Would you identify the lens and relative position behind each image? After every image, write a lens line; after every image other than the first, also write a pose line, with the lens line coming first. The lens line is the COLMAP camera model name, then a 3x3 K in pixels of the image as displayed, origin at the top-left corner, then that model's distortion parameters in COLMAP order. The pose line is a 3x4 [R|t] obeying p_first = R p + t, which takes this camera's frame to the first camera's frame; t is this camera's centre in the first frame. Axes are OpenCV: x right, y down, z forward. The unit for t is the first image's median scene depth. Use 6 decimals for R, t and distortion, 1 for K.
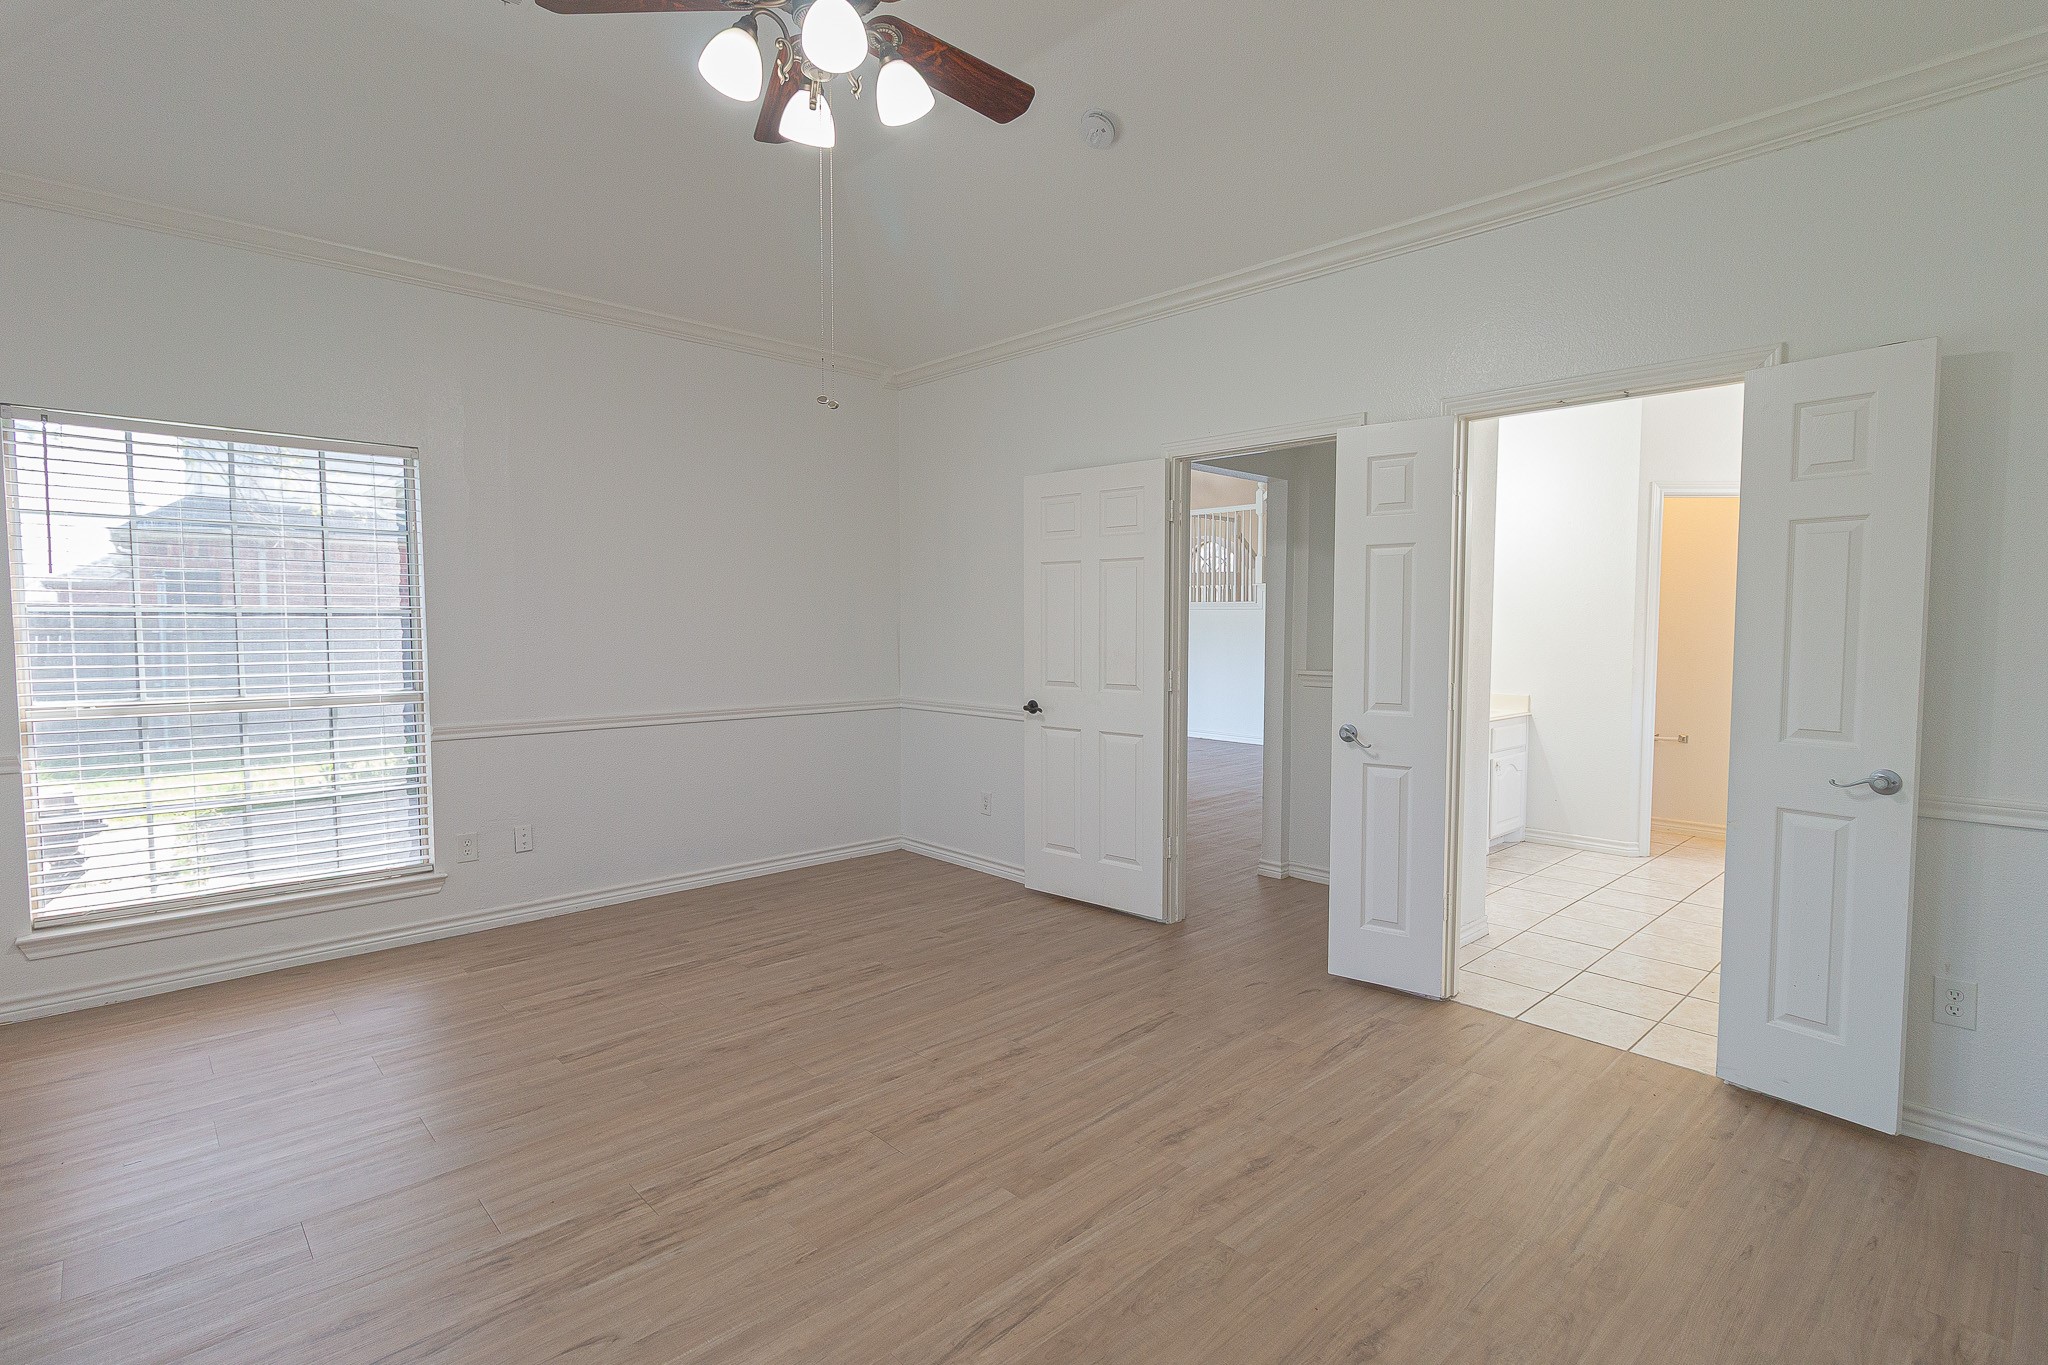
lens RADIAL K [[950.5, 0, 1020.8], [0, 950.5, 681.4], [0, 0, 1]] dist [-0.000056, 0.000449]
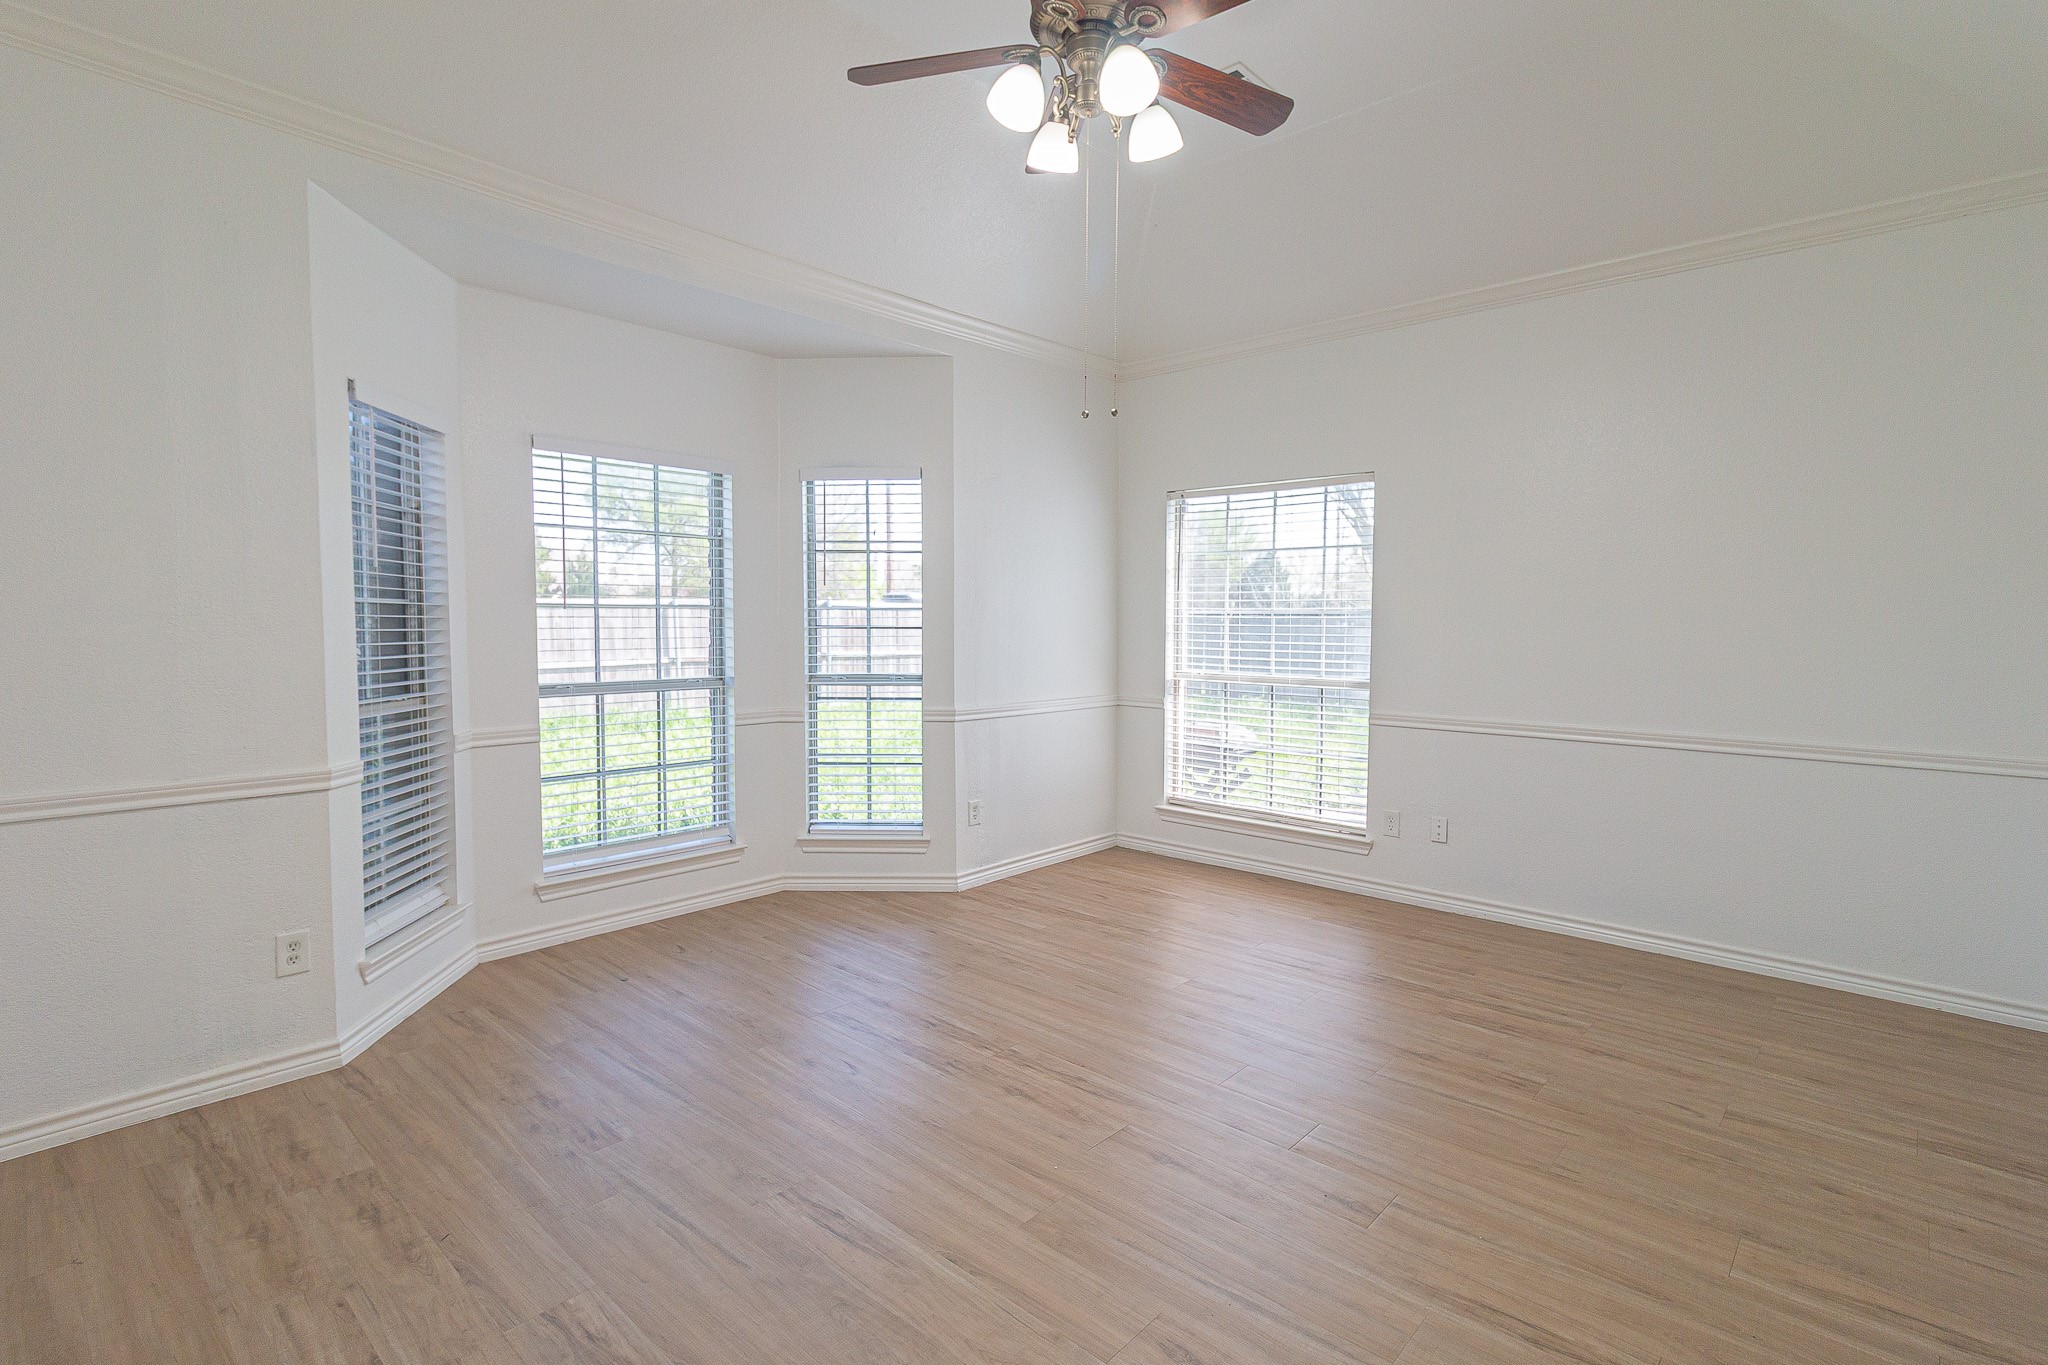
lens RADIAL K [[950.5, 0, 1029.8], [0, 950.5, 674.9], [0, 0, 1]] dist [-0.000056, 0.000449]
pose [[0.100653, 0.056282, -0.993328, 0.503549], [-0.067513, 0.996484, 0.049620, -0.027077], [0.992628, 0.062068, 0.104099, 0.486546]]
